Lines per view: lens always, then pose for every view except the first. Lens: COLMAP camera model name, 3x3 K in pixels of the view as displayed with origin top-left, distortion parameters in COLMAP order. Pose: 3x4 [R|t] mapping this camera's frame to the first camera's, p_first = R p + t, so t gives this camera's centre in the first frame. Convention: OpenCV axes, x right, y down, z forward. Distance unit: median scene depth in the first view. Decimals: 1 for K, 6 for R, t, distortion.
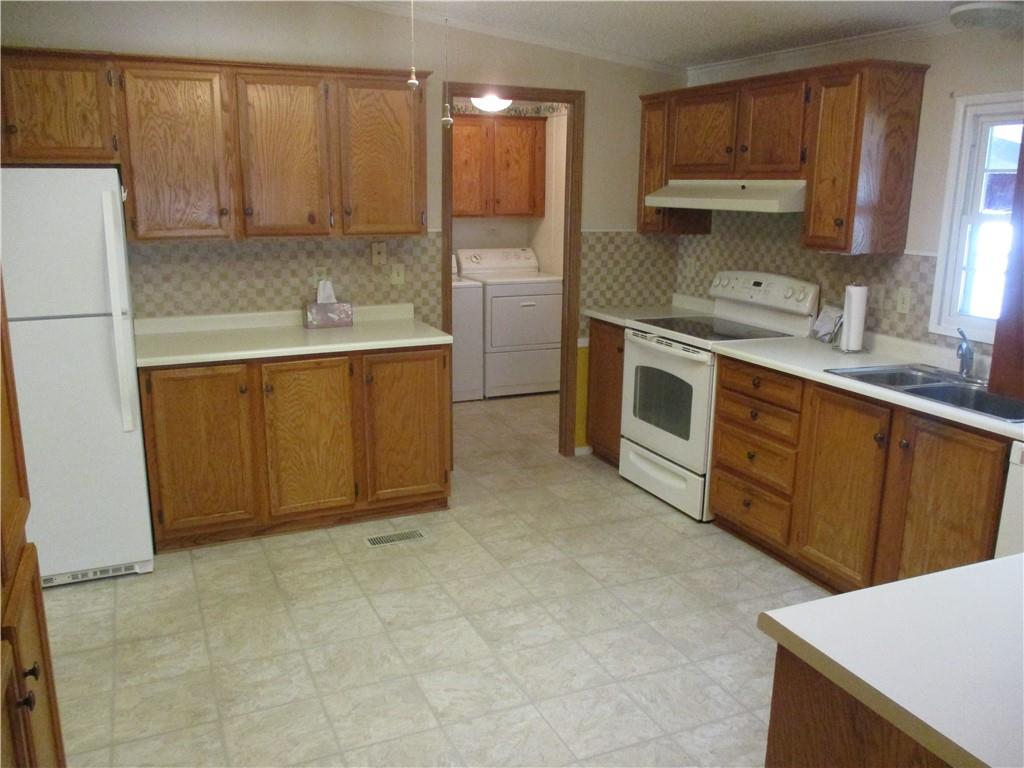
lens RADIAL K [[869.4, 0, 514.1], [0, 869.4, 382.6], [0, 0, 1]] dist [-0.023806, 0.003159]
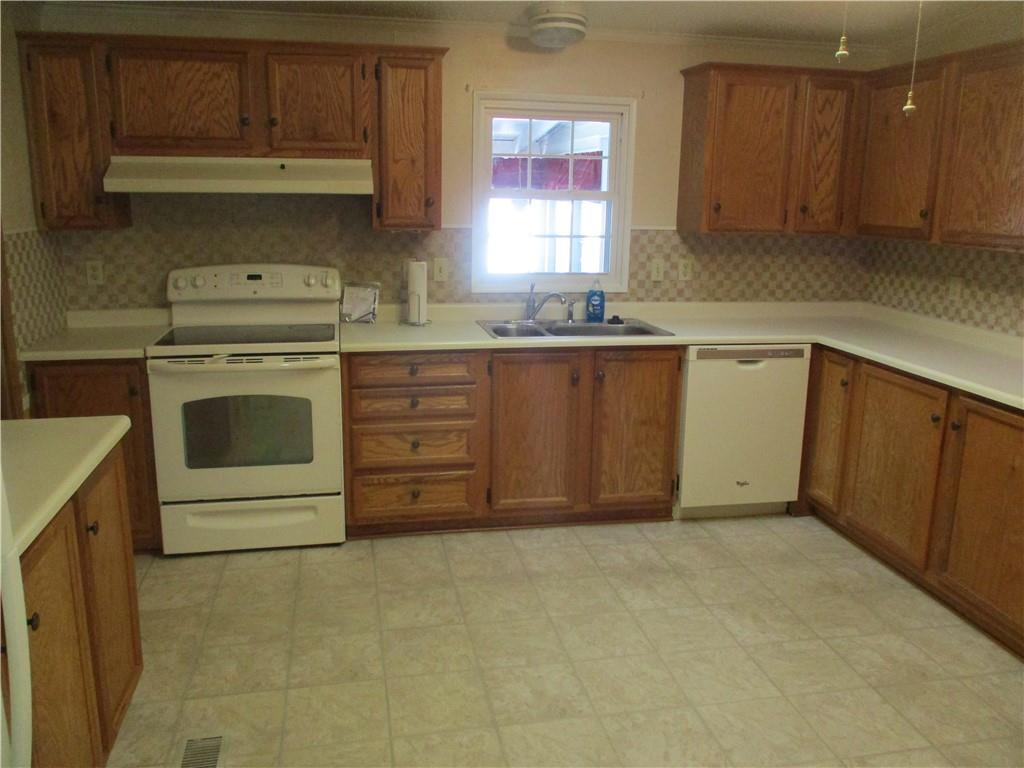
lens RADIAL K [[869.4, 0, 513.3], [0, 869.4, 380.2], [0, 0, 1]] dist [-0.023806, 0.003159]
pose [[0.212355, -0.223828, 0.951213, -0.623476], [0.206217, 0.961757, 0.180271, -0.140483], [-0.955186, 0.157875, 0.250391, 0.651030]]
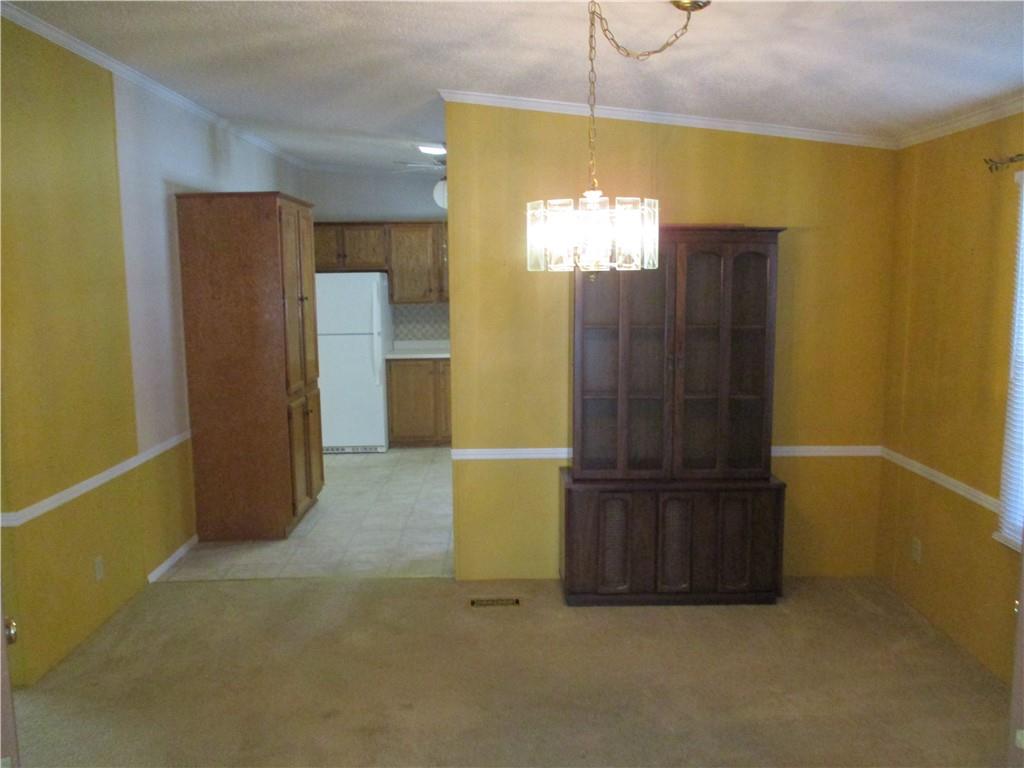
lens RADIAL K [[869.4, 0, 508.6], [0, 869.4, 379.4], [0, 0, 1]] dist [-0.023806, 0.003159]
pose [[0.917904, 0.031746, -0.395531, 0.611081], [-0.067499, 0.994759, -0.076803, 0.151677], [0.391020, 0.097196, 0.915236, -0.758225]]
